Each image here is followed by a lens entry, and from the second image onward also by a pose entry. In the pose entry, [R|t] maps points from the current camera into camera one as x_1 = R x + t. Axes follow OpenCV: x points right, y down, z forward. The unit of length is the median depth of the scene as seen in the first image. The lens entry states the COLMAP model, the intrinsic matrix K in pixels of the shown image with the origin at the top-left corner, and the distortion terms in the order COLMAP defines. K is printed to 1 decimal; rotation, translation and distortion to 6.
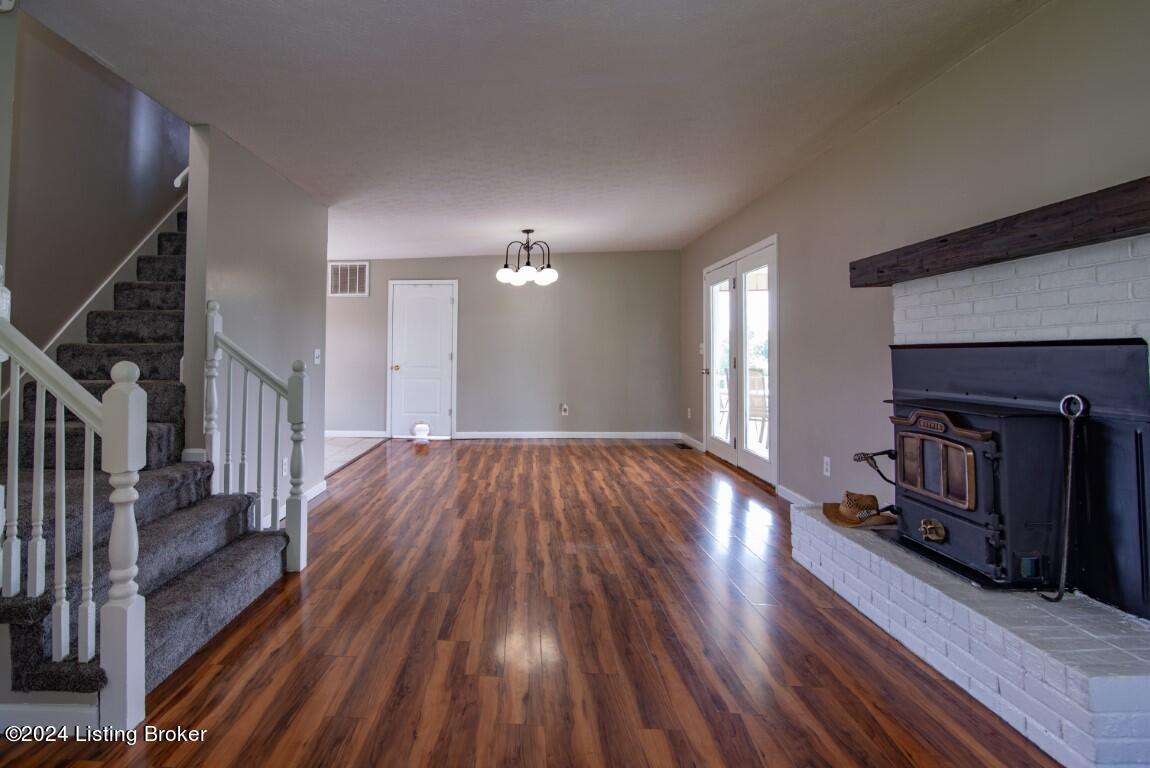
lens RADIAL K [[547.4, 0, 482.0], [0, 547.4, 352.1], [0, 0, 1]] dist [-0.015471, -0.000397]
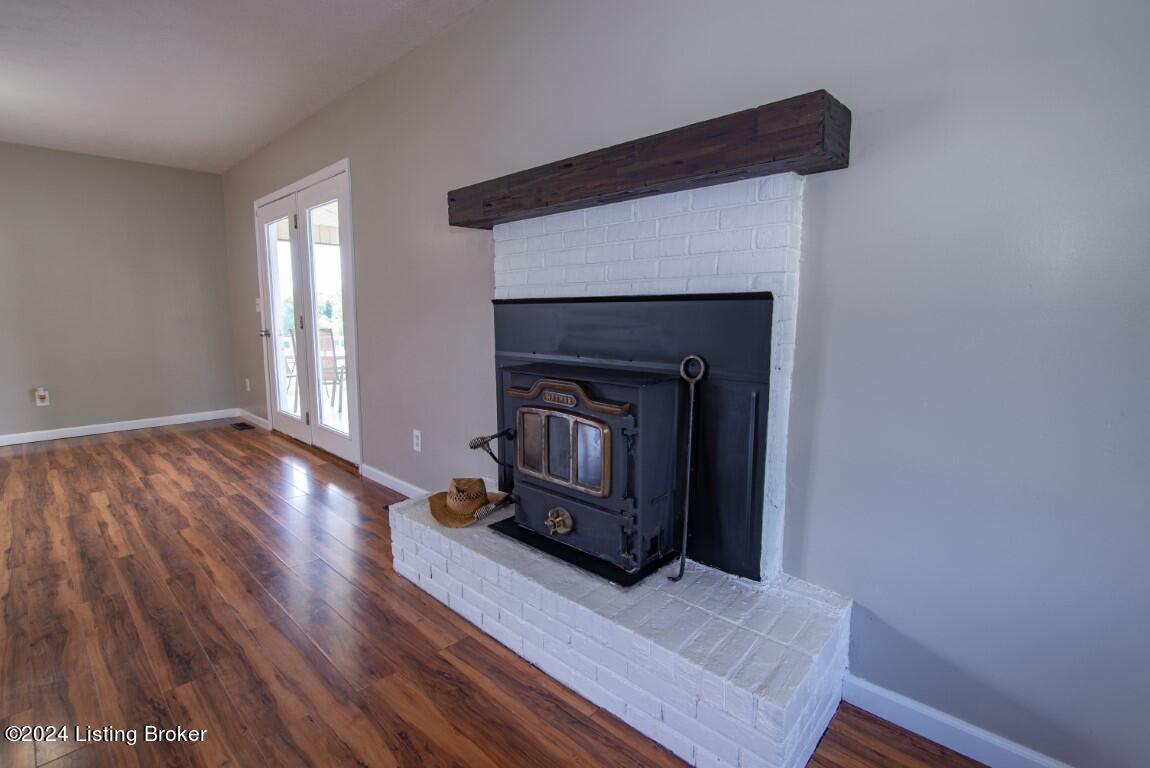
lens RADIAL K [[547.4, 0, 576.2], [0, 547.4, 391.0], [0, 0, 1]] dist [-0.015471, -0.000397]
pose [[0.620376, -0.101822, 0.777667, 0.161009], [-0.011295, 0.990274, 0.138670, 0.008042], [-0.784223, -0.094811, 0.613192, 0.367791]]
